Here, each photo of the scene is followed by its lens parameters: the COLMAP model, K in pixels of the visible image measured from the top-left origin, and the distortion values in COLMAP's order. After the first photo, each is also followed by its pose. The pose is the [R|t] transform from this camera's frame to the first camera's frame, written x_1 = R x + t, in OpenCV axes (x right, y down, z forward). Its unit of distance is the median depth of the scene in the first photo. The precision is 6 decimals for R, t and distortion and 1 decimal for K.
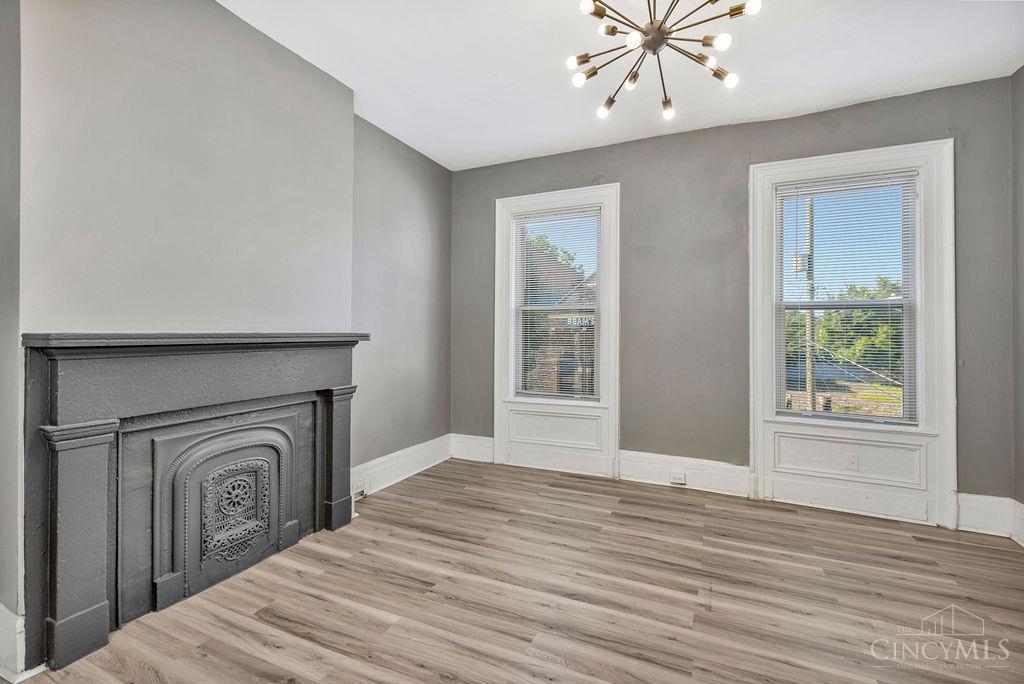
lens RADIAL K [[455.9, 0, 522.9], [0, 455.9, 336.2], [0, 0, 1]] dist [0.009932, -0.000062]
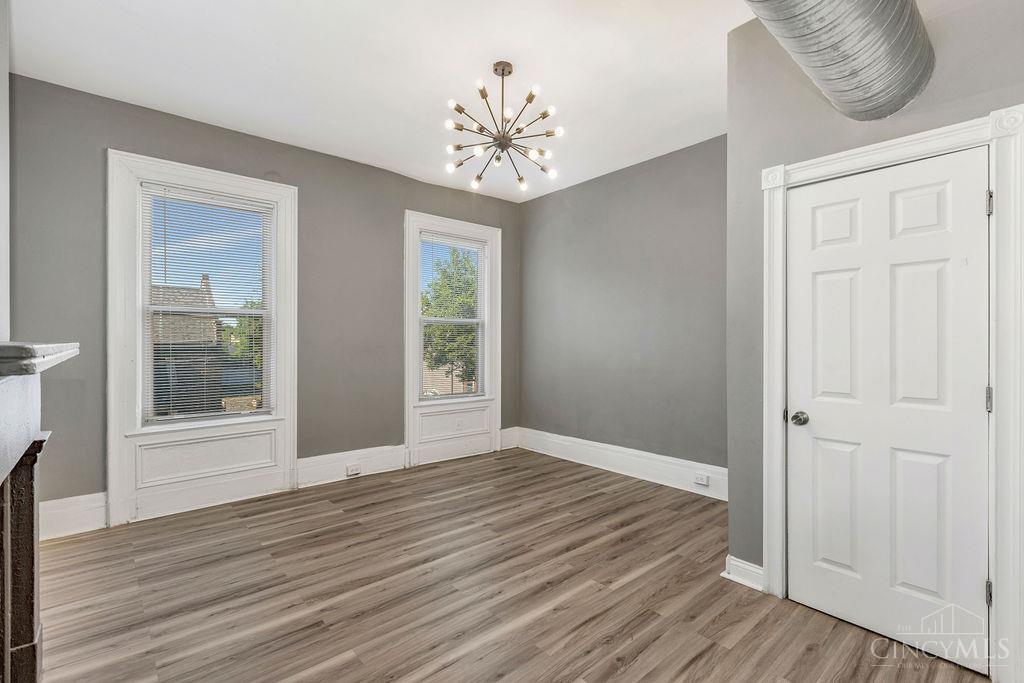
lens RADIAL K [[466.8, 0, 509.0], [0, 466.8, 345.9], [0, 0, 1]] dist [-0.003009, -0.000958]
pose [[0.415524, -0.013638, 0.909480, -0.659870], [0.007041, 0.999906, 0.011777, -0.004722], [-0.909555, 0.001510, 0.415581, 0.216552]]
